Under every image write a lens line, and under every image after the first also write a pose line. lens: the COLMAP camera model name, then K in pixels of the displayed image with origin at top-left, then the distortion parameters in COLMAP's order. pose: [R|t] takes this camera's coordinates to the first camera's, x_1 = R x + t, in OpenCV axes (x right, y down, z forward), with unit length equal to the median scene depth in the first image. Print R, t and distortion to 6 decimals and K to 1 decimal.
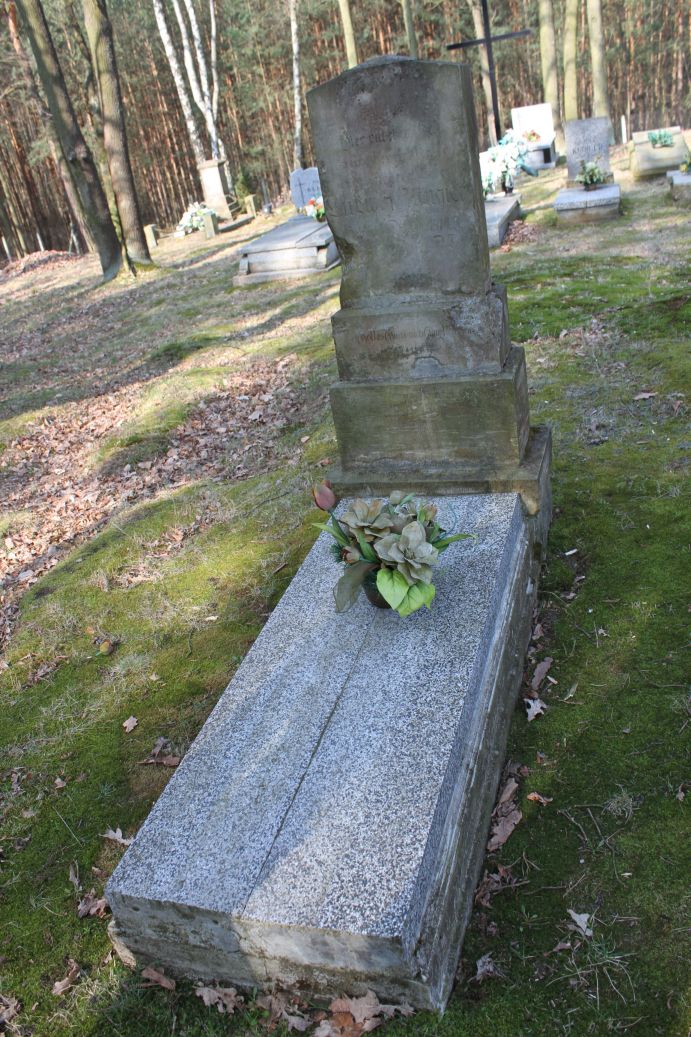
lens RADIAL K [[876.1, 0, 351.0], [0, 876.1, 504.6], [0, 0, 1]] dist [-0.150816, 0.163640]
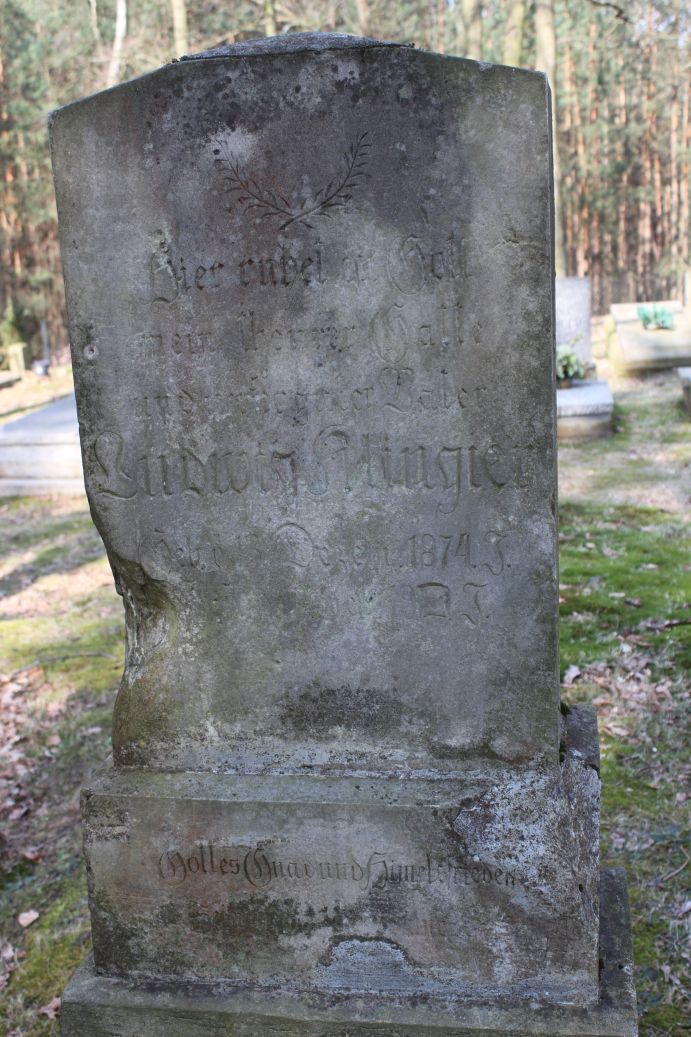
lens RADIAL K [[1279.1, 0, 345.5], [0, 1279.1, 518.5], [0, 0, 1]] dist [-0.024737, -0.006131]
pose [[0.987422, 0.073719, 0.139866, 0.000280], [-0.041118, 0.973939, -0.223053, -0.112123], [-0.152664, 0.214497, 0.964720, 0.266673]]
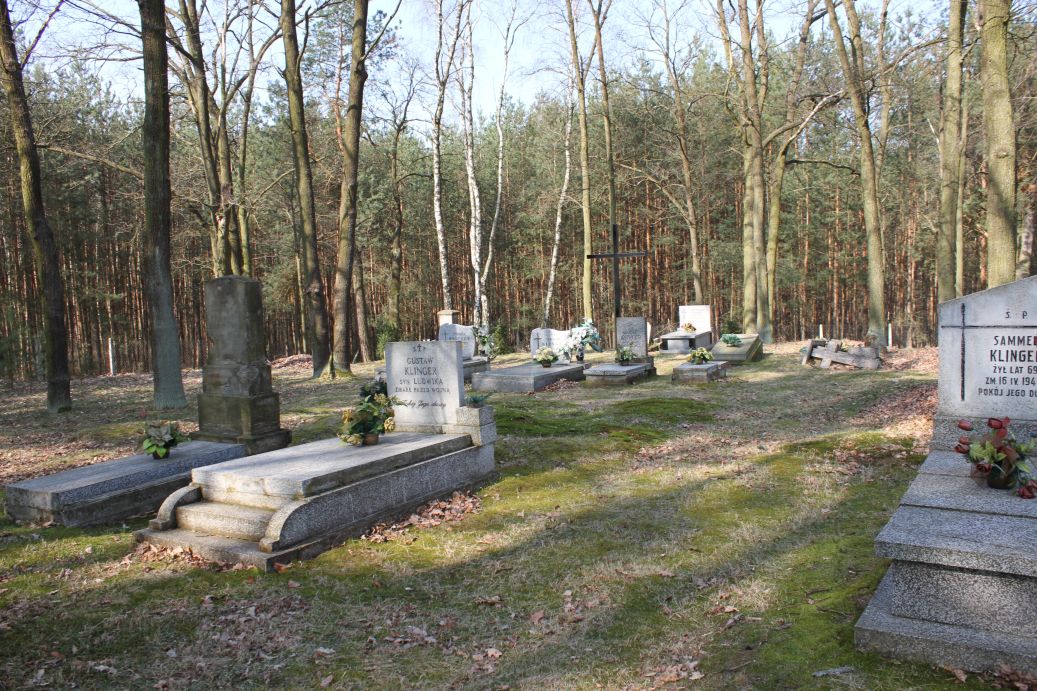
lens RADIAL K [[876.1, 0, 518.5], [0, 876.1, 345.5], [0, 0, 1]] dist [-0.150816, 0.163640]
pose [[0.969673, 0.153210, -0.190420, 0.702775], [-0.209558, 0.922140, -0.325183, 0.183893], [0.125773, 0.355225, 0.926281, -0.642806]]
